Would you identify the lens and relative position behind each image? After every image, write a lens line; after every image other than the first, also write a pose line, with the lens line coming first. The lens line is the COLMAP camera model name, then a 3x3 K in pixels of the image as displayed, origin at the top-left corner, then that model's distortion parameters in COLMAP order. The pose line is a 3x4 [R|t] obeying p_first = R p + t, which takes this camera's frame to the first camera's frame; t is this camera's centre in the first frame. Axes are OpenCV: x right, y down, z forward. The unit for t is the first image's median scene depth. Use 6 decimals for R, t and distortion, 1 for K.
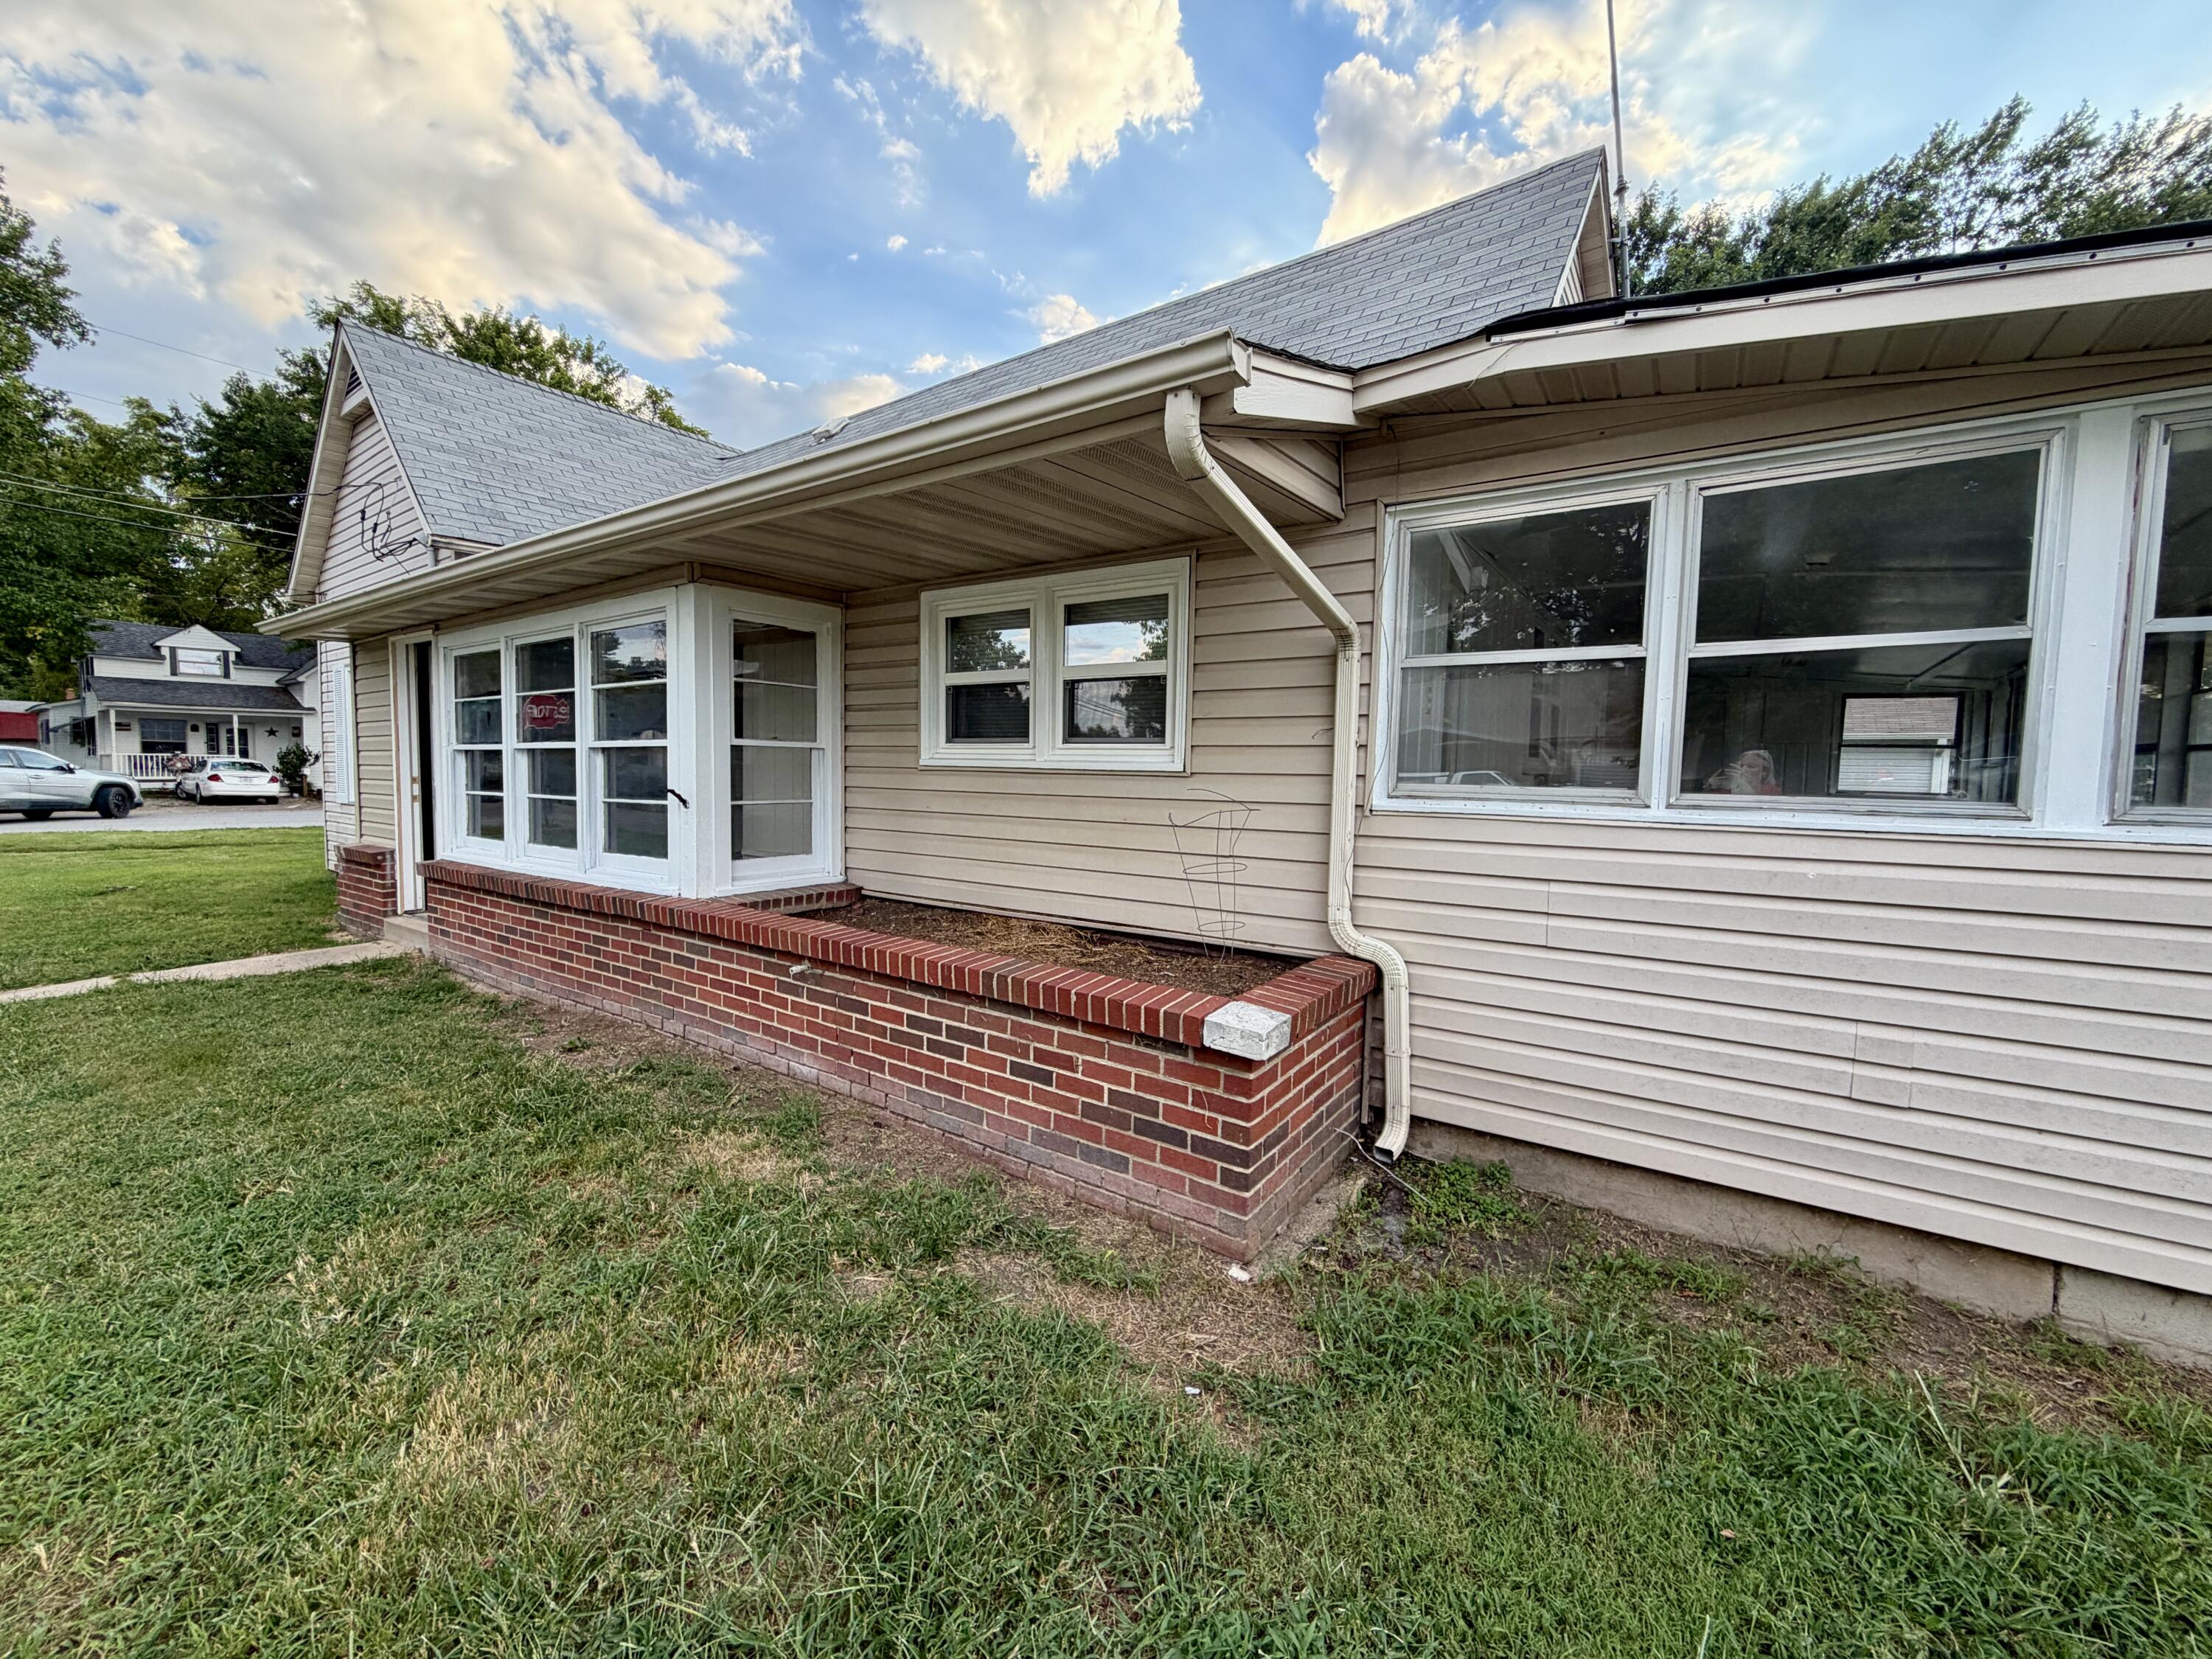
lens RADIAL K [[873.9, 0, 1106.0], [0, 873.9, 829.5], [0, 0, 1]] dist [0.001507, 0.000600]
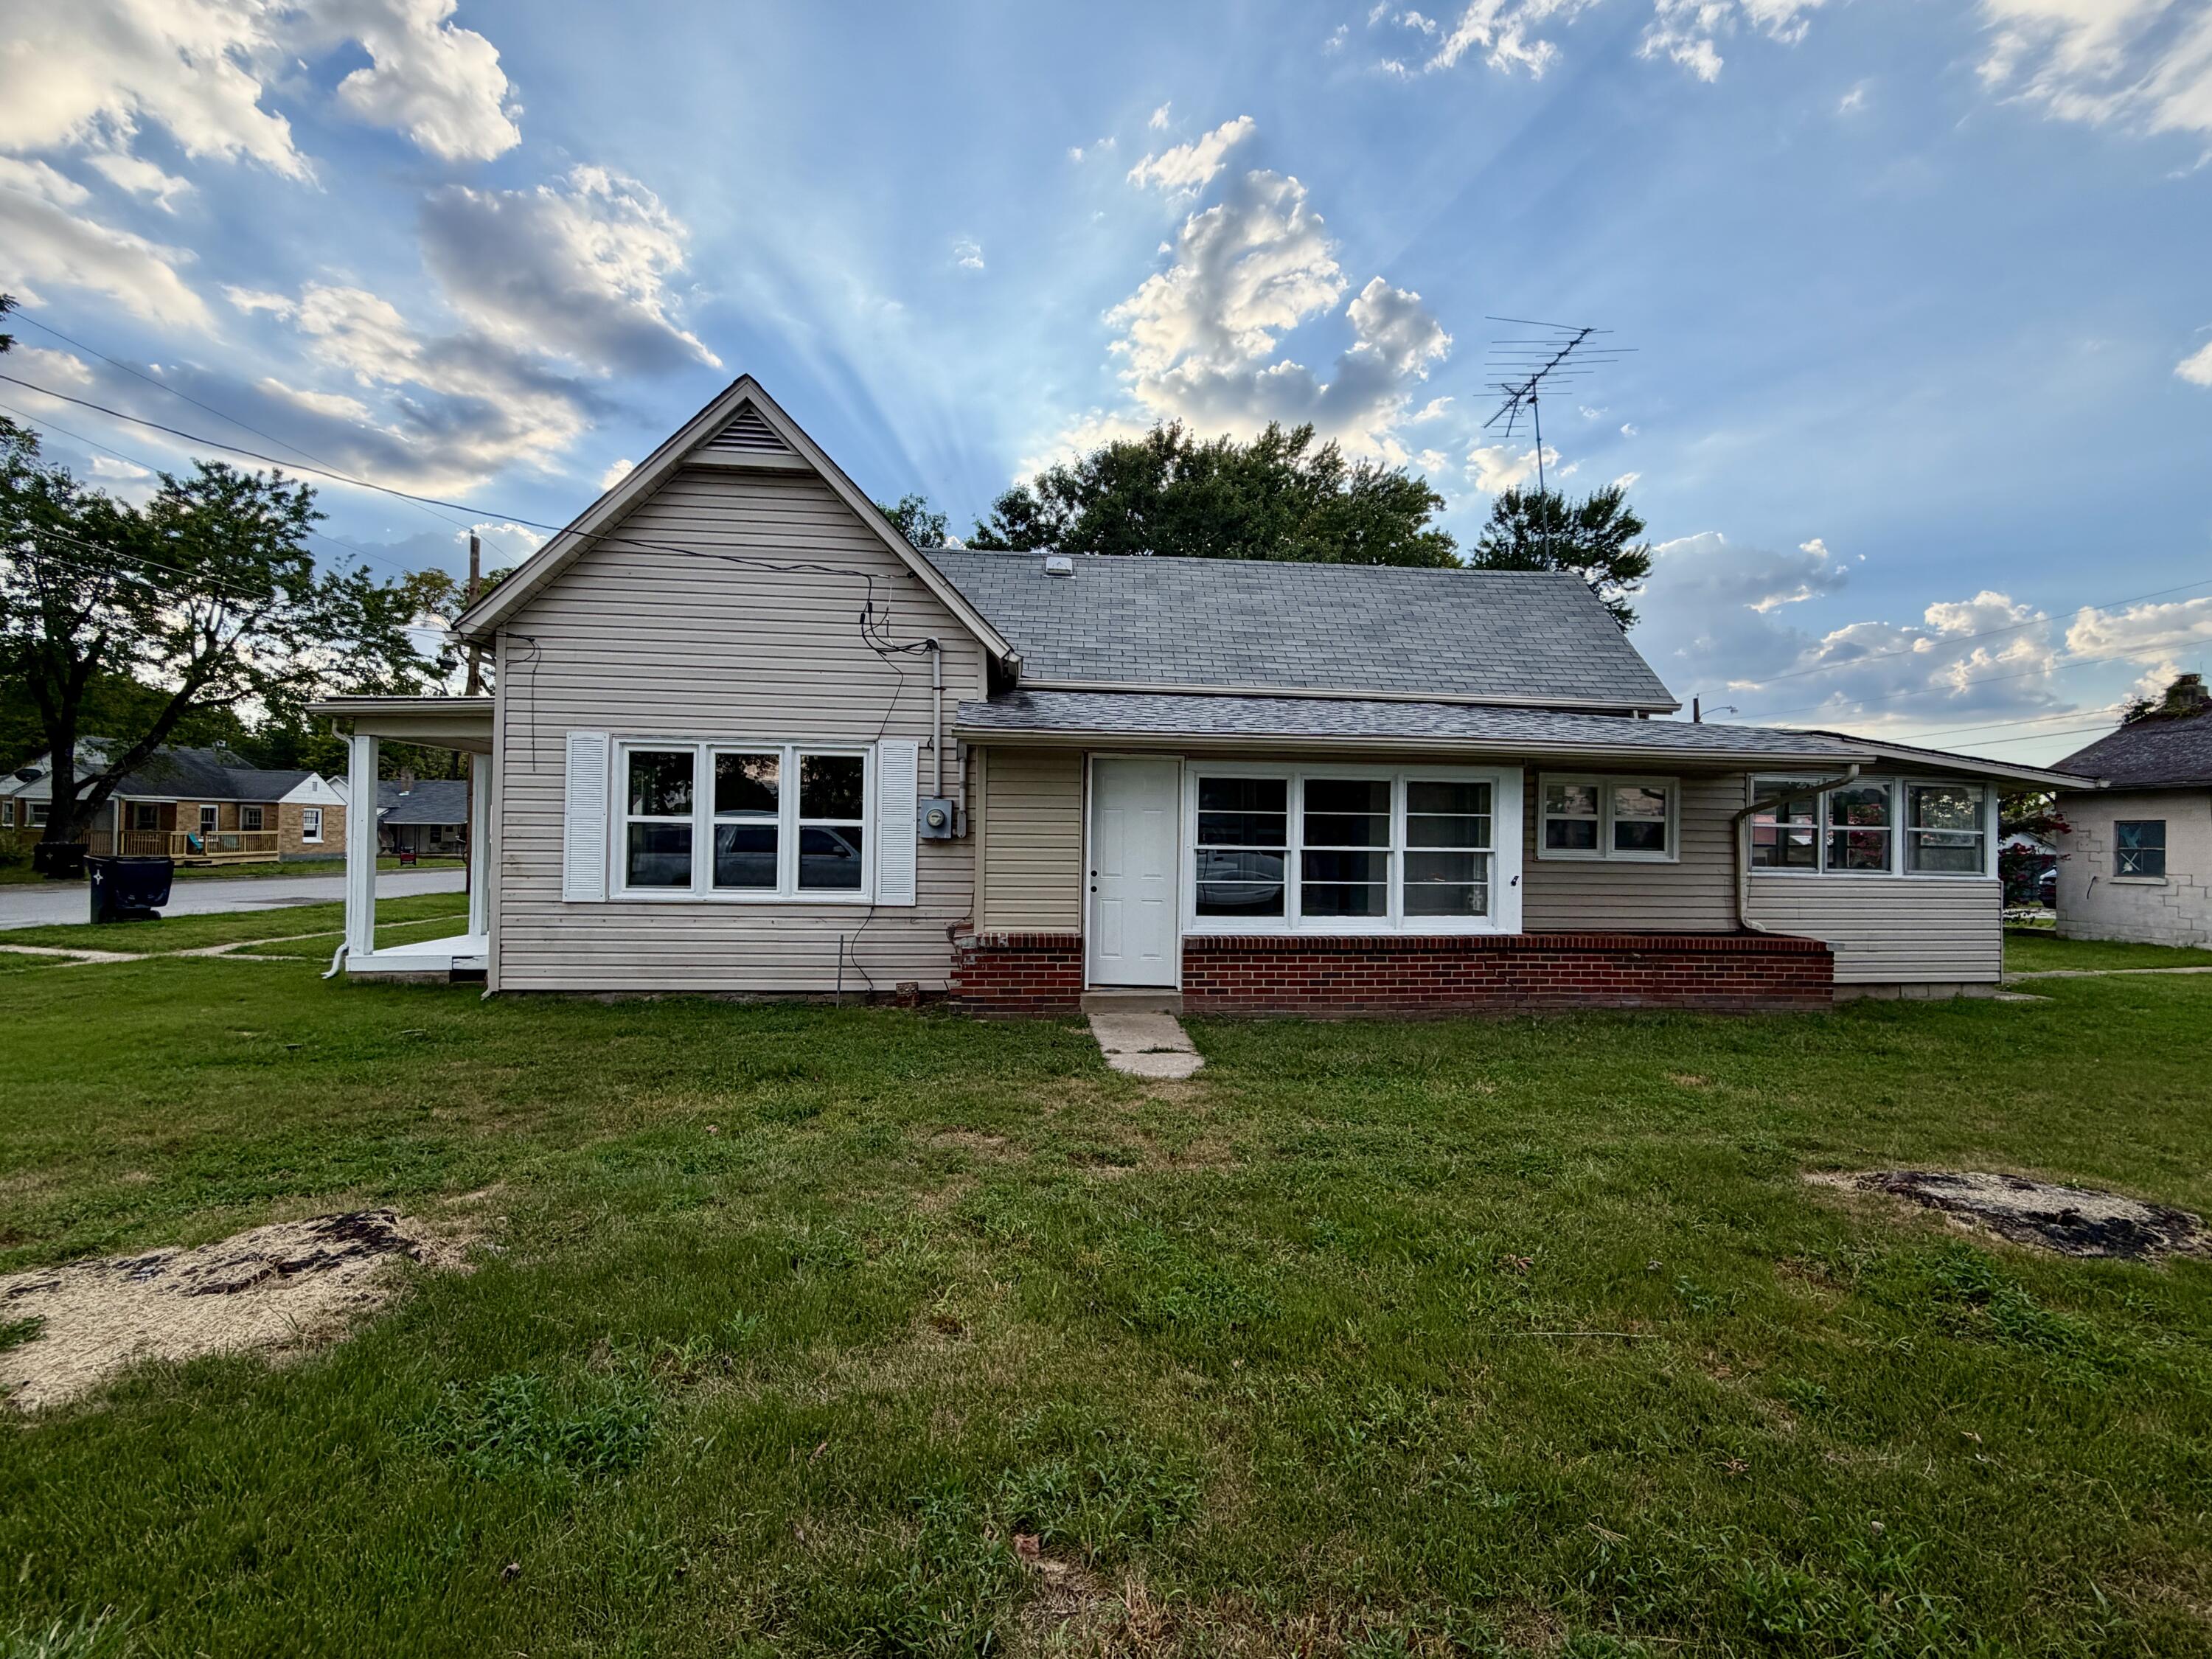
lens RADIAL K [[899.3, 0, 1134.6], [0, 899.3, 828.3], [0, 0, 1]] dist [-0.000410, 0.000318]
pose [[0.753563, 0.005284, 0.657355, -1.845445], [0.039399, 0.997807, -0.053185, -0.060556], [-0.656194, 0.065977, 0.751702, 0.063593]]
